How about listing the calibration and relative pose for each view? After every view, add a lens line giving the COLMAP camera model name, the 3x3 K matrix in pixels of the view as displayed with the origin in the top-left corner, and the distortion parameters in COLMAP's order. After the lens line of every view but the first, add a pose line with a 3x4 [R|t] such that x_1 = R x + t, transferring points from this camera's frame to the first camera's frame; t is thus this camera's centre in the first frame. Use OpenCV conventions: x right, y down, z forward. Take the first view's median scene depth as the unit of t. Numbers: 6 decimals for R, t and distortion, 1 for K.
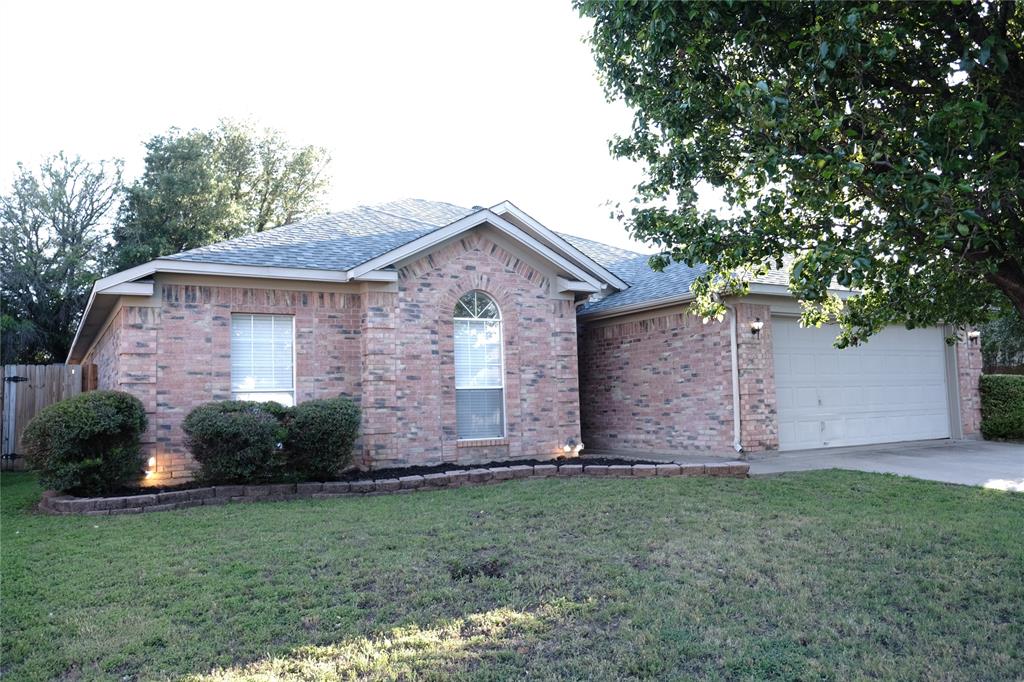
lens RADIAL K [[786.6, 0, 512.0], [0, 786.6, 341.0], [0, 0, 1]] dist [-0.047625, 0.009258]
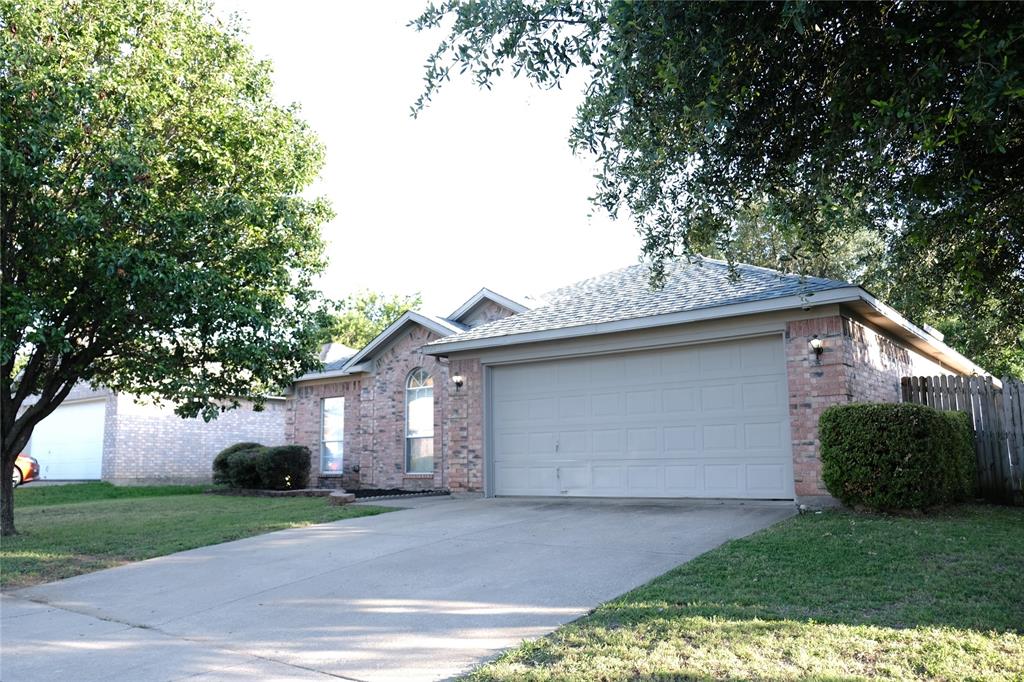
lens RADIAL K [[786.6, 0, 512.0], [0, 786.6, 341.0], [0, 0, 1]] dist [-0.047625, 0.009258]
pose [[0.391823, -0.121523, -0.911980, 1.373067], [0.078687, 0.992033, -0.098384, 0.042646], [0.916669, -0.033212, 0.398264, 0.621921]]
